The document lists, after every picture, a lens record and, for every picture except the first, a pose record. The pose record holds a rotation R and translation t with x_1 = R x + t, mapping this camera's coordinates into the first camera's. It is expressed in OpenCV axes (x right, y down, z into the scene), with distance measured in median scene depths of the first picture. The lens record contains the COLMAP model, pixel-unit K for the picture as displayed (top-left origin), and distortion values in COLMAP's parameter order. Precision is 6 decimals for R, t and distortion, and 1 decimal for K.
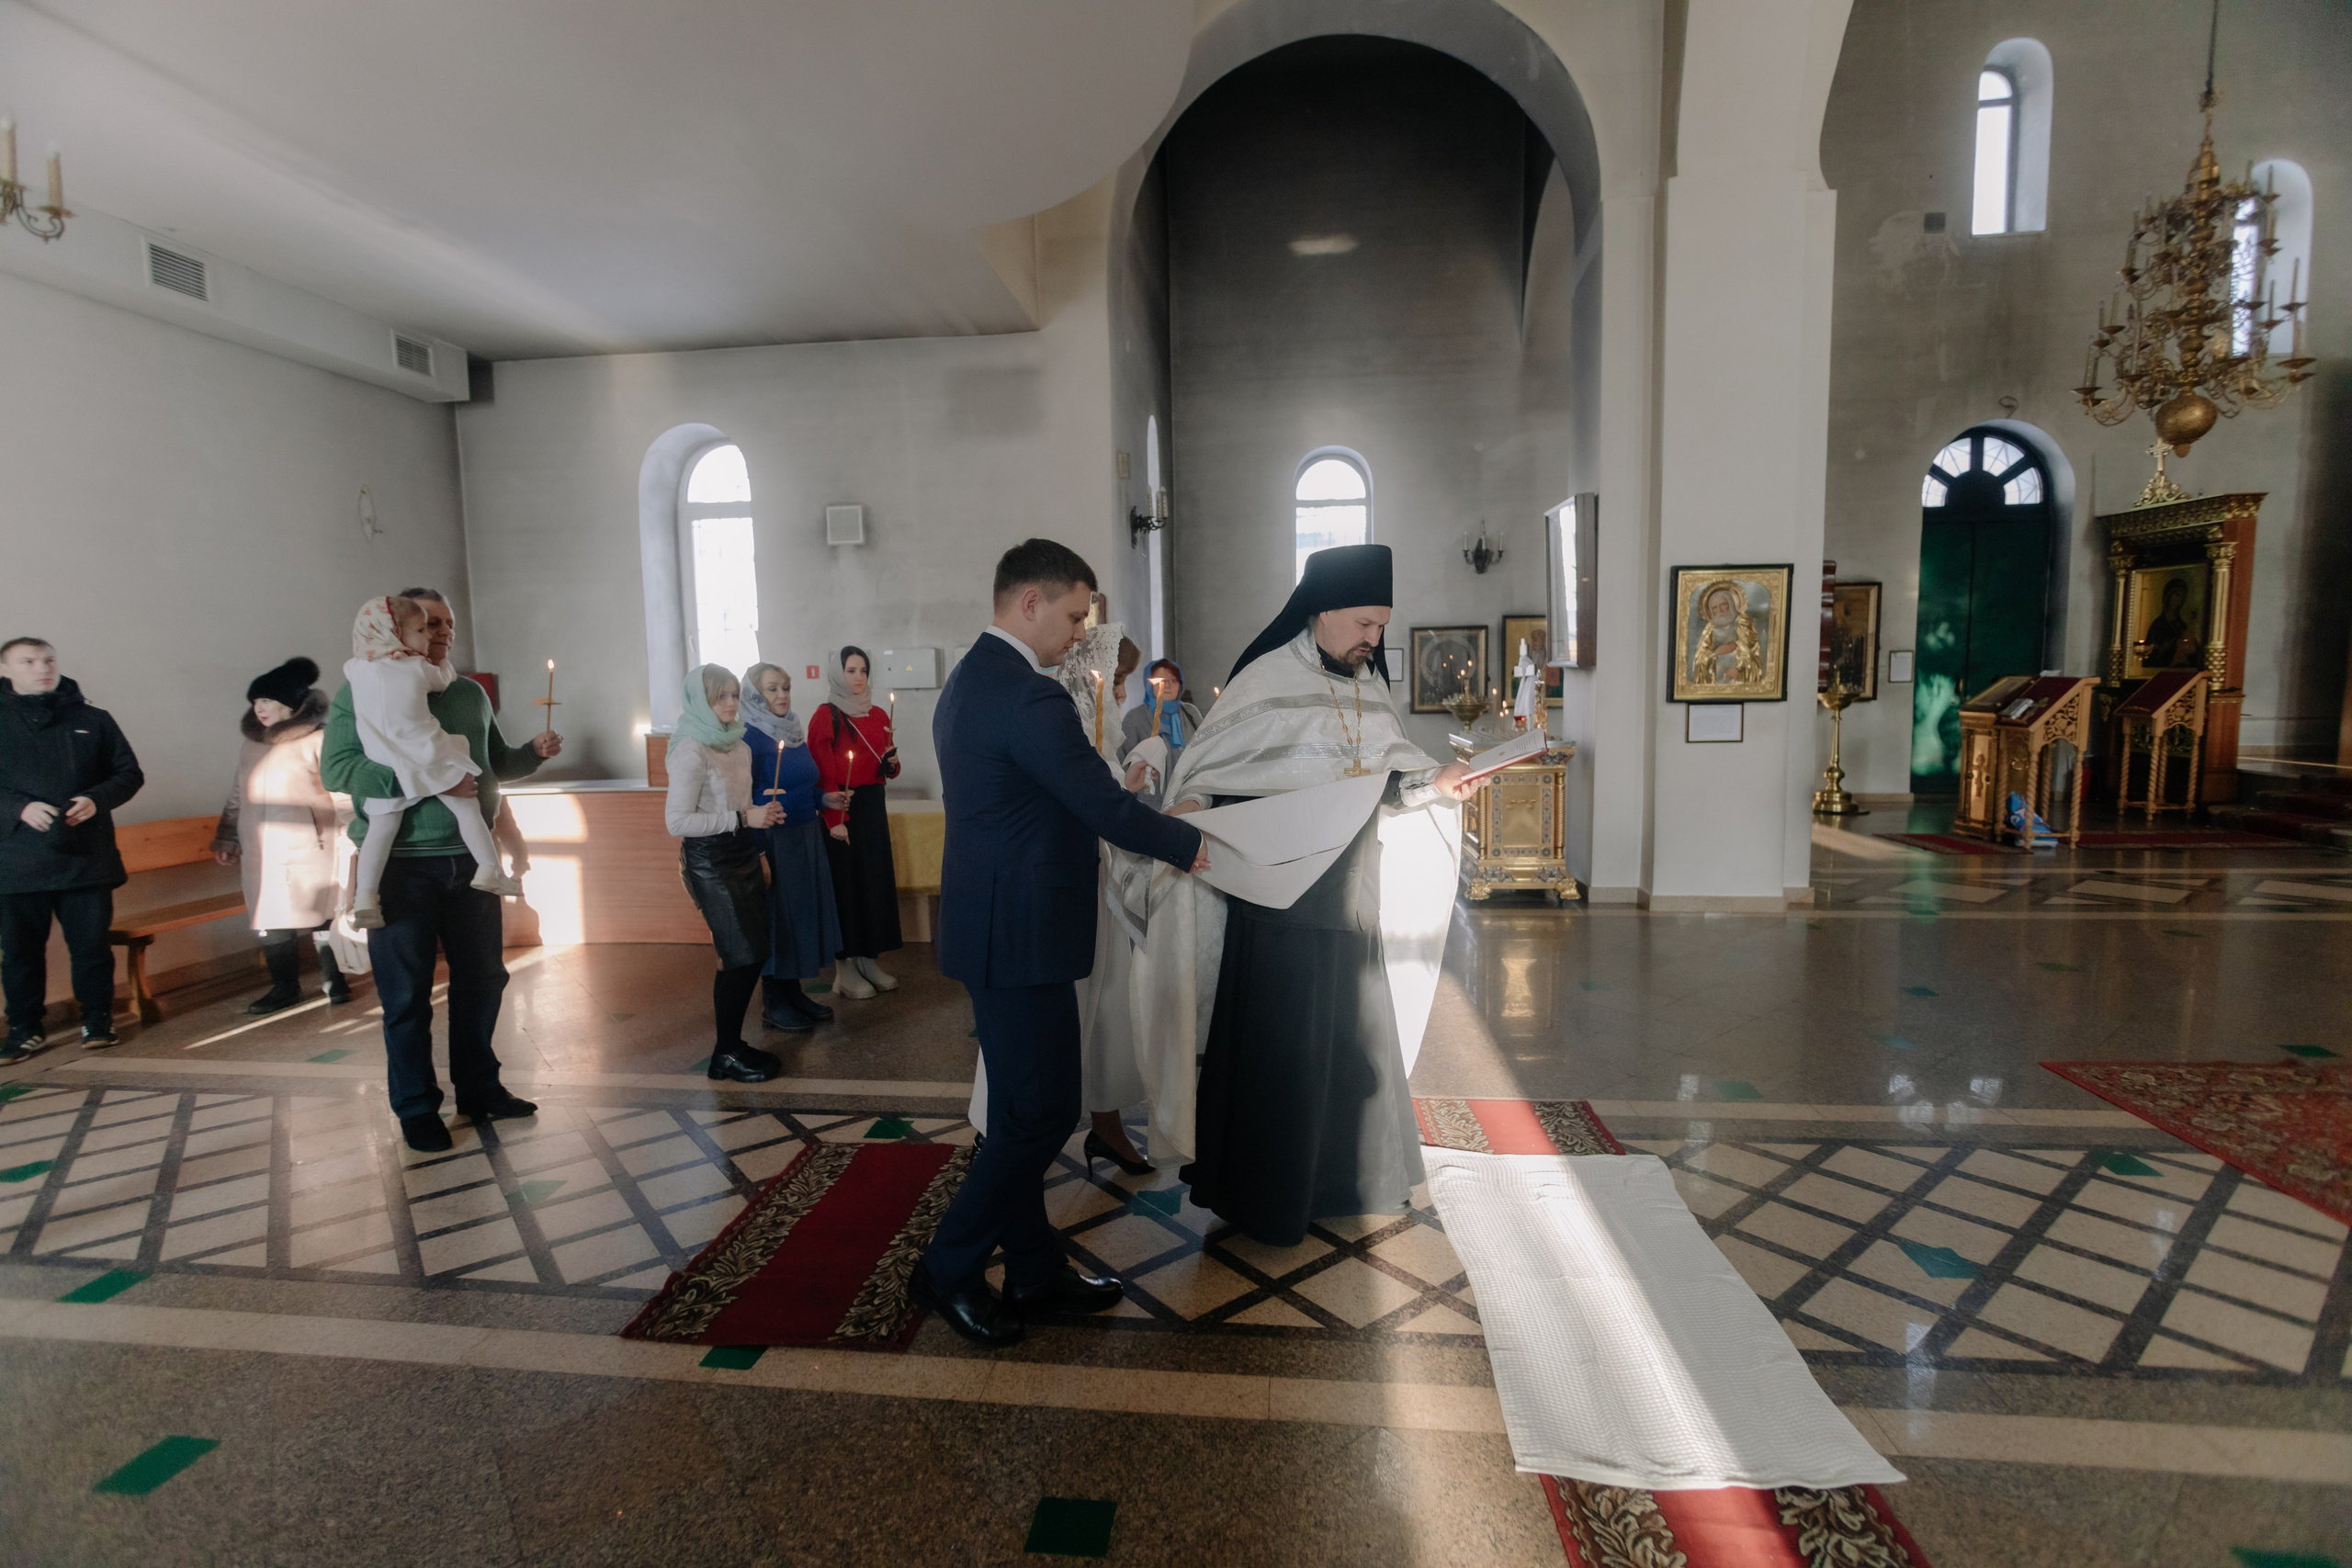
lens RADIAL K [[1106.7, 0, 1176.0], [0, 1106.7, 784.0], [0, 0, 1]] dist [-0.005695, 0.000362]
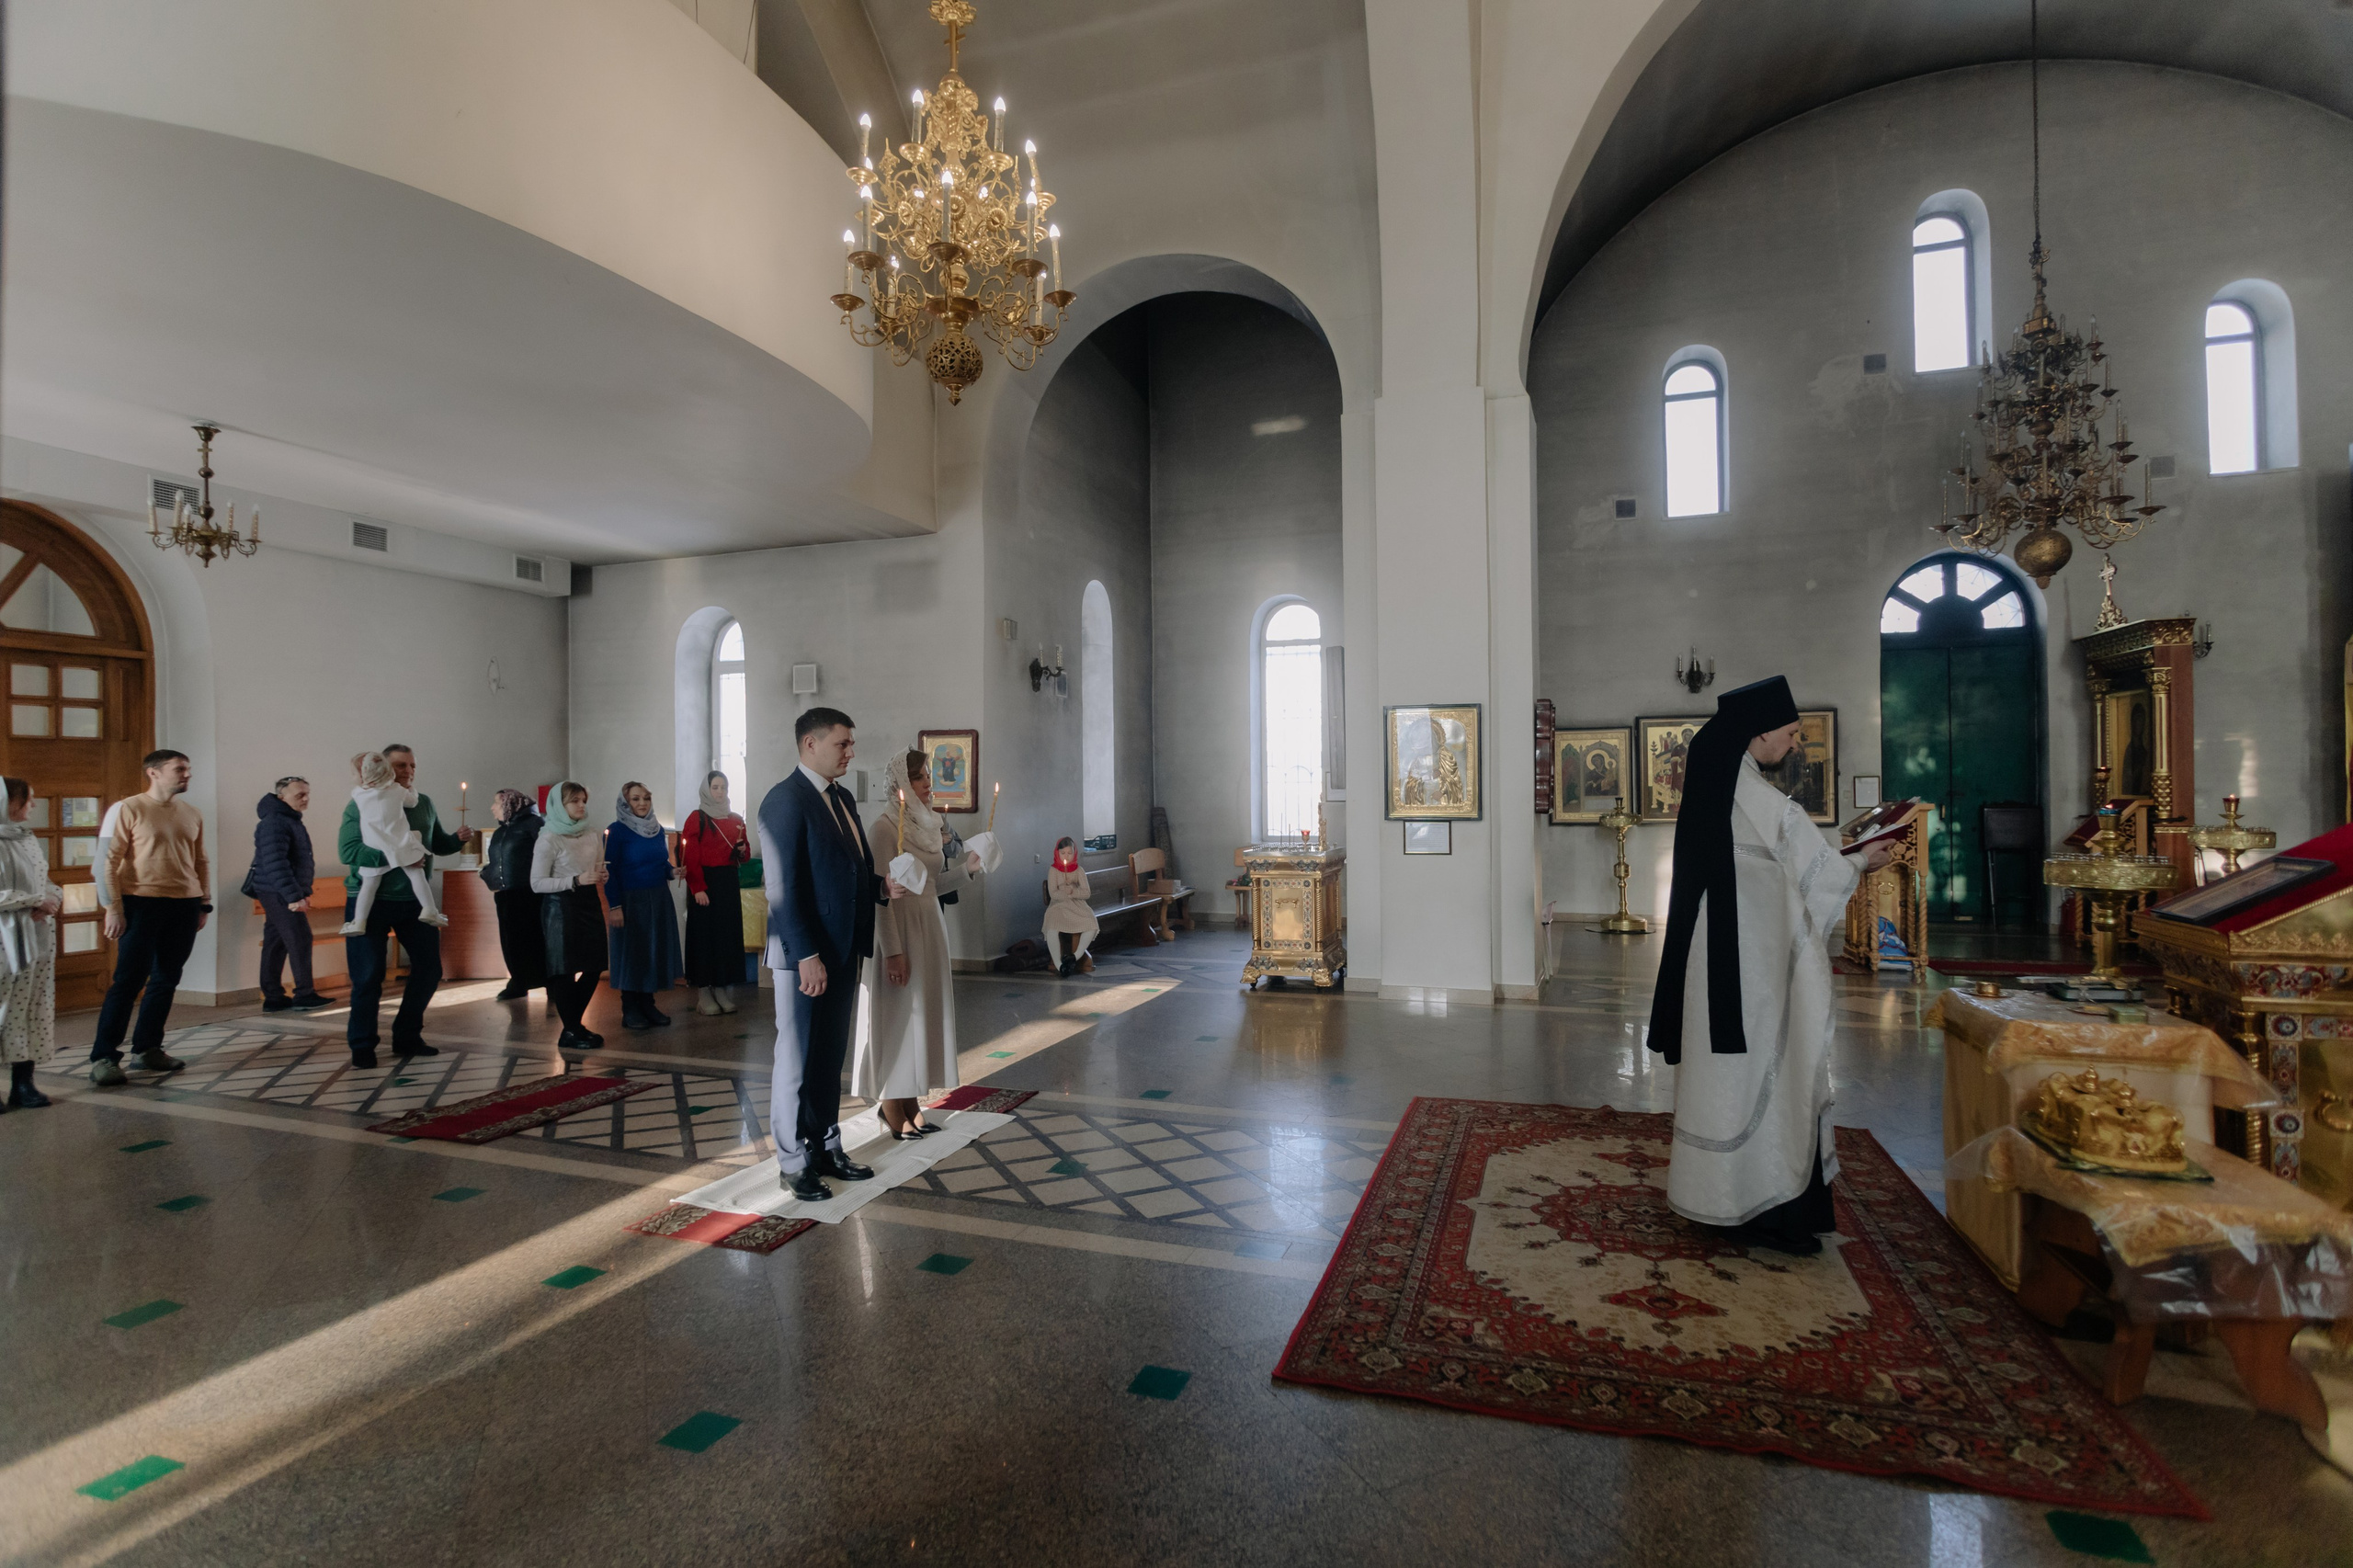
lens RADIAL K [[1161.5, 0, 1176.5], [0, 1161.5, 784.0], [0, 0, 1]] dist [-0.001908, -0.000367]
pose [[0.972518, 0.008511, -0.232671, 0.469545], [-0.032919, 0.994319, -0.101221, 0.020228], [0.230488, 0.106099, 0.967274, -0.243725]]
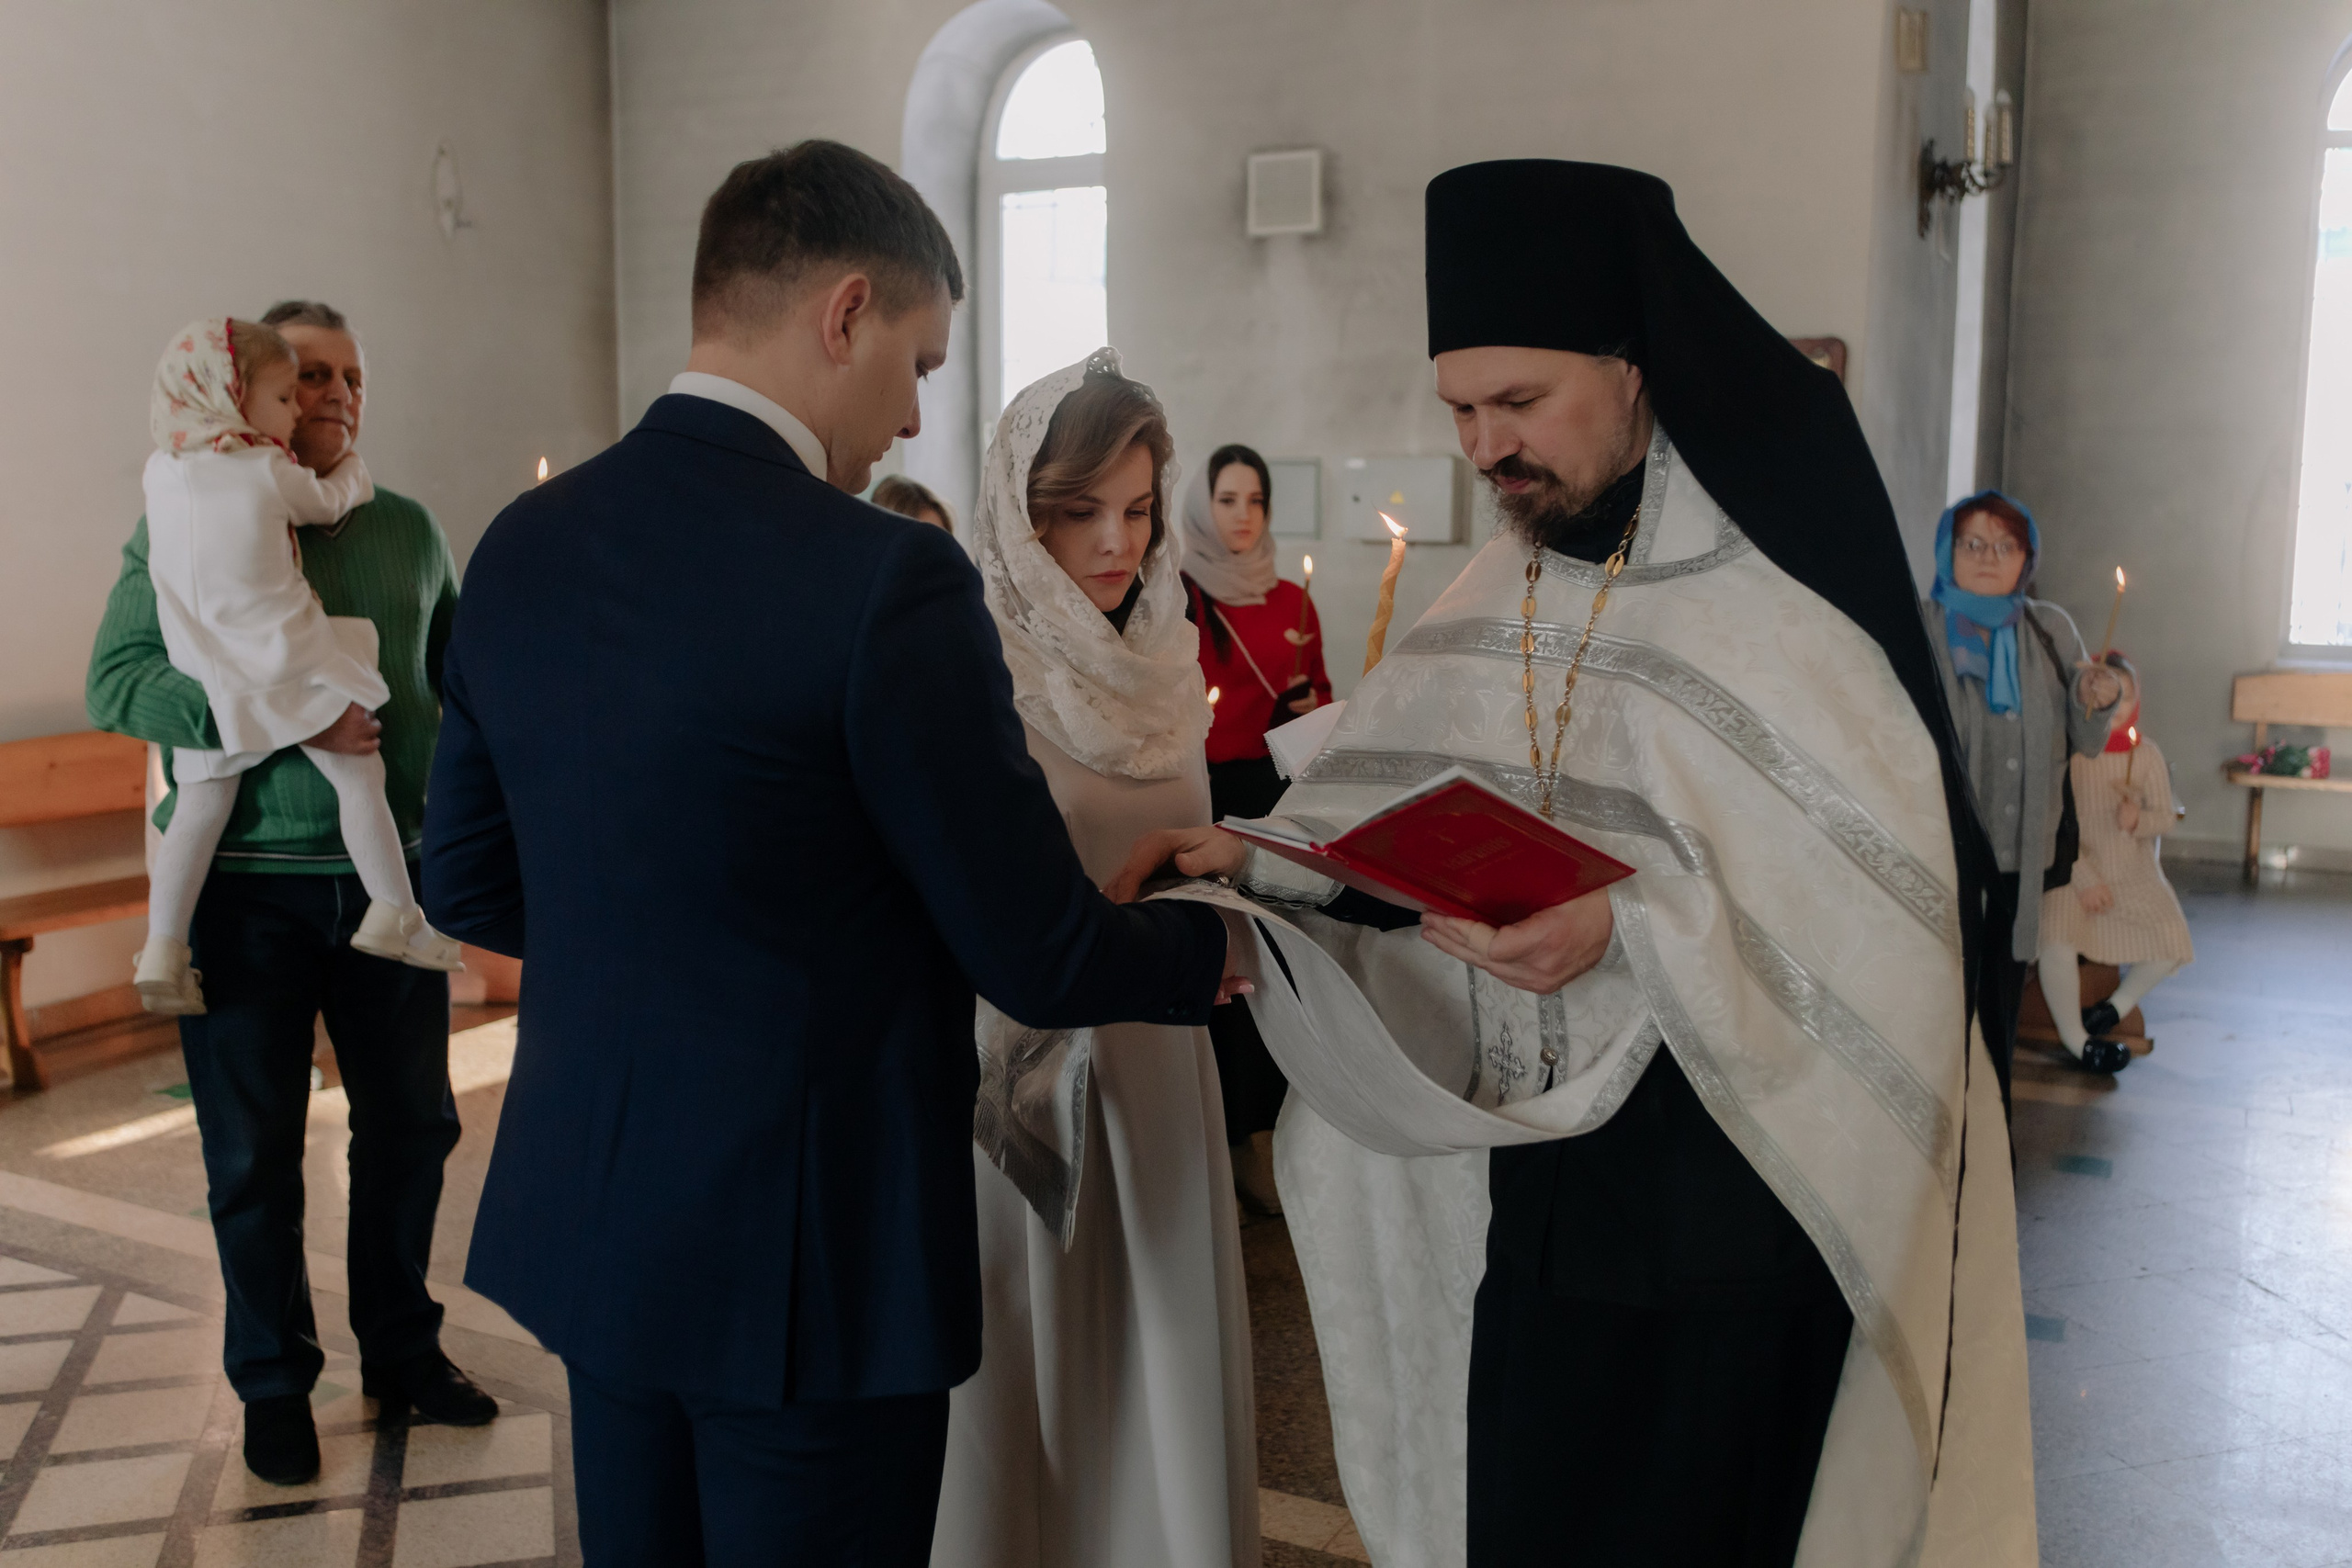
lens RADIAL K [[2031.2, 0, 1176.0], [0, 2031.2, 784.0], [0, 0, 1]] dist [-0.005631, -0.005874]
pose [[0.929536, 0.074358, -0.361156, -0.008063], [-0.061749, 0.997015, 0.046347, -0.018692], [0.363525, -0.020780, 0.931353, 0.170385]]
